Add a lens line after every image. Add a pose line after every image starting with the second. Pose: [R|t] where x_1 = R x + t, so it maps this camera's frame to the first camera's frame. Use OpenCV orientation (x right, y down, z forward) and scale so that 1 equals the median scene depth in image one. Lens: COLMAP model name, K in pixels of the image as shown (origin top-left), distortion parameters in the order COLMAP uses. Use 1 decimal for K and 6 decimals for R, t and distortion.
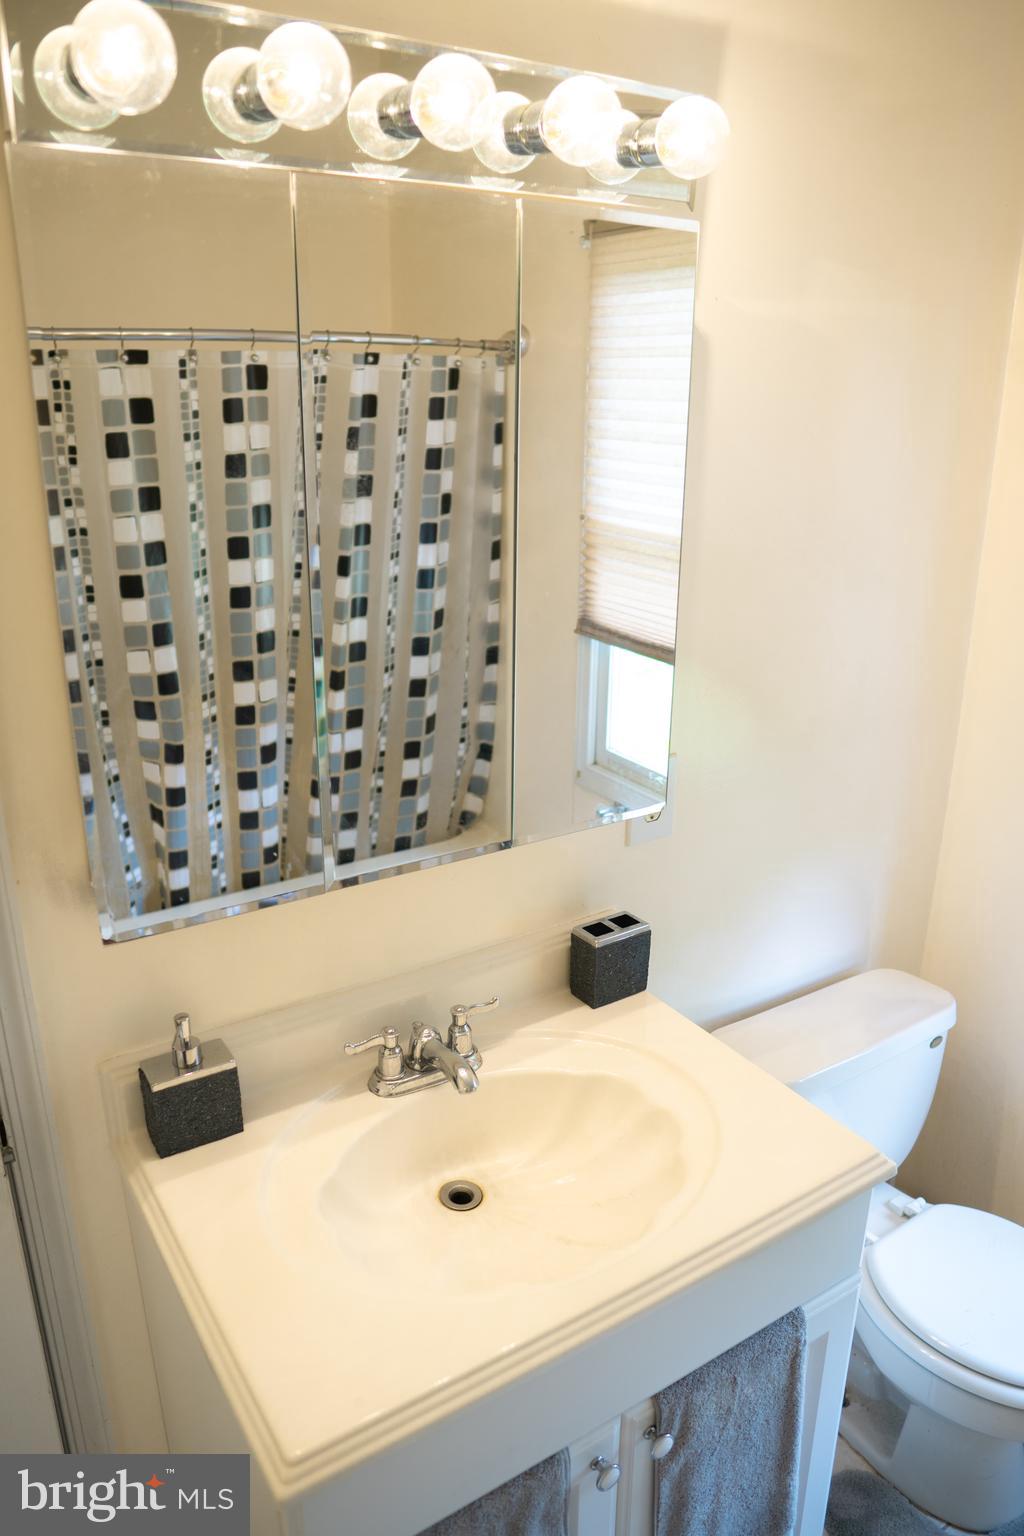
lens RADIAL K [[1097.3, 0, 512.0], [0, 1097.3, 768.0], [0, 0, 1]] dist [-0.110818, 0.065879]
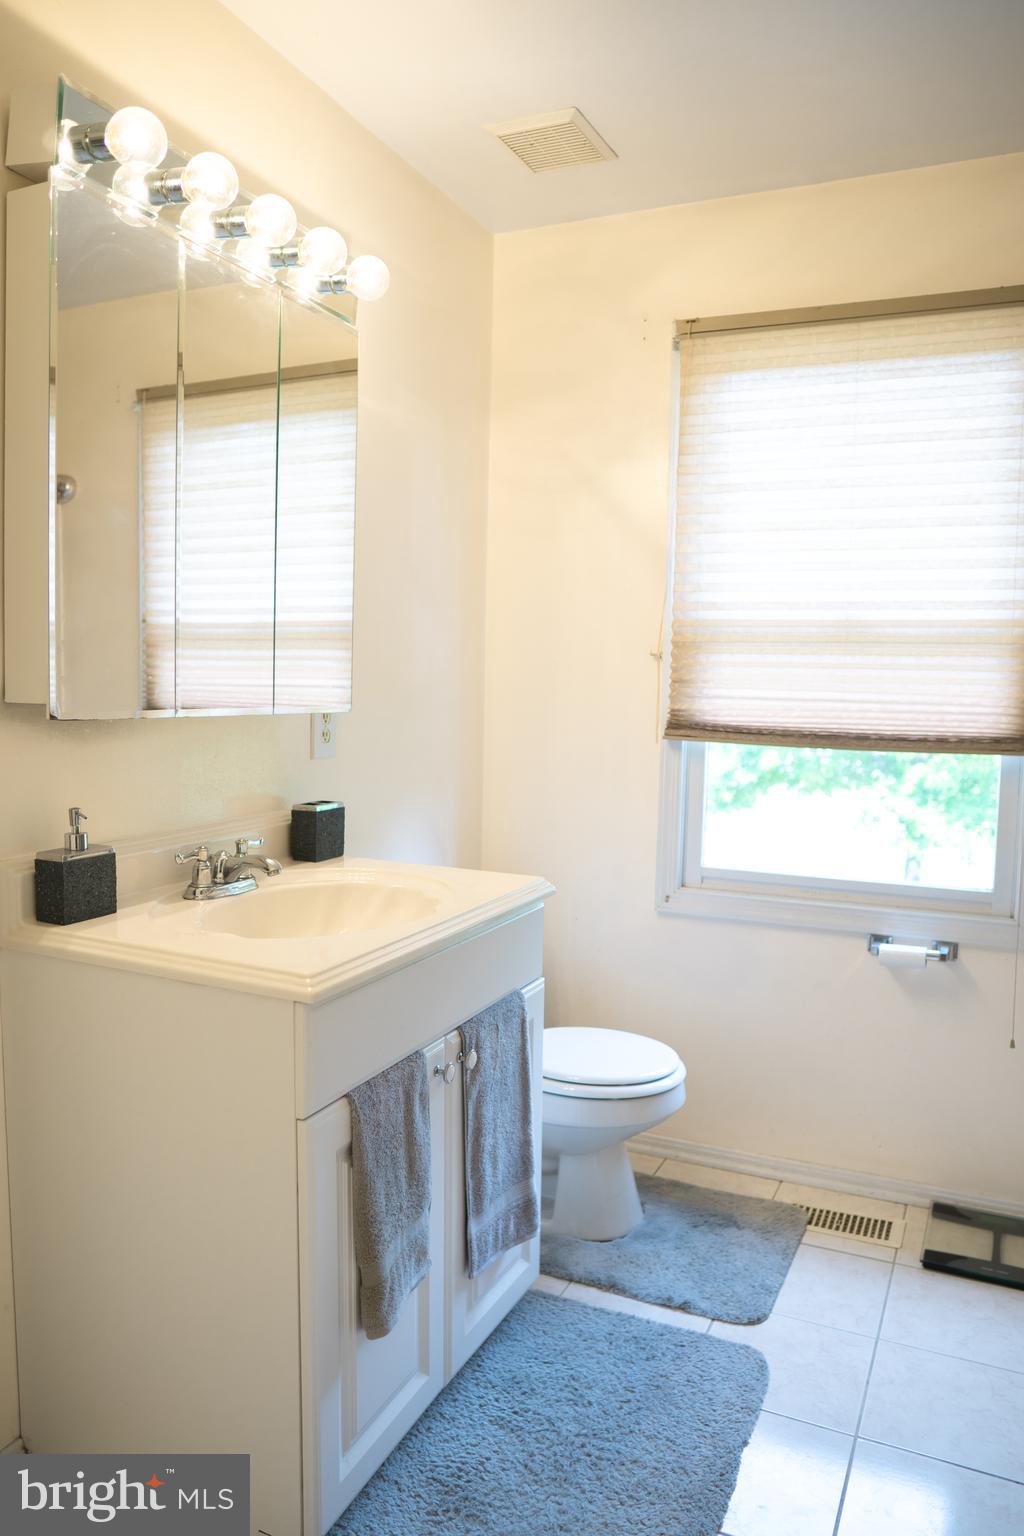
lens RADIAL K [[1097.3, 0, 512.0], [0, 1097.3, 768.0], [0, 0, 1]] dist [-0.110818, 0.065879]
pose [[0.842693, -0.033054, 0.537379, -0.440616], [0.162014, 0.967418, -0.194558, 0.409802], [-0.513439, 0.251016, 0.820592, -0.256997]]
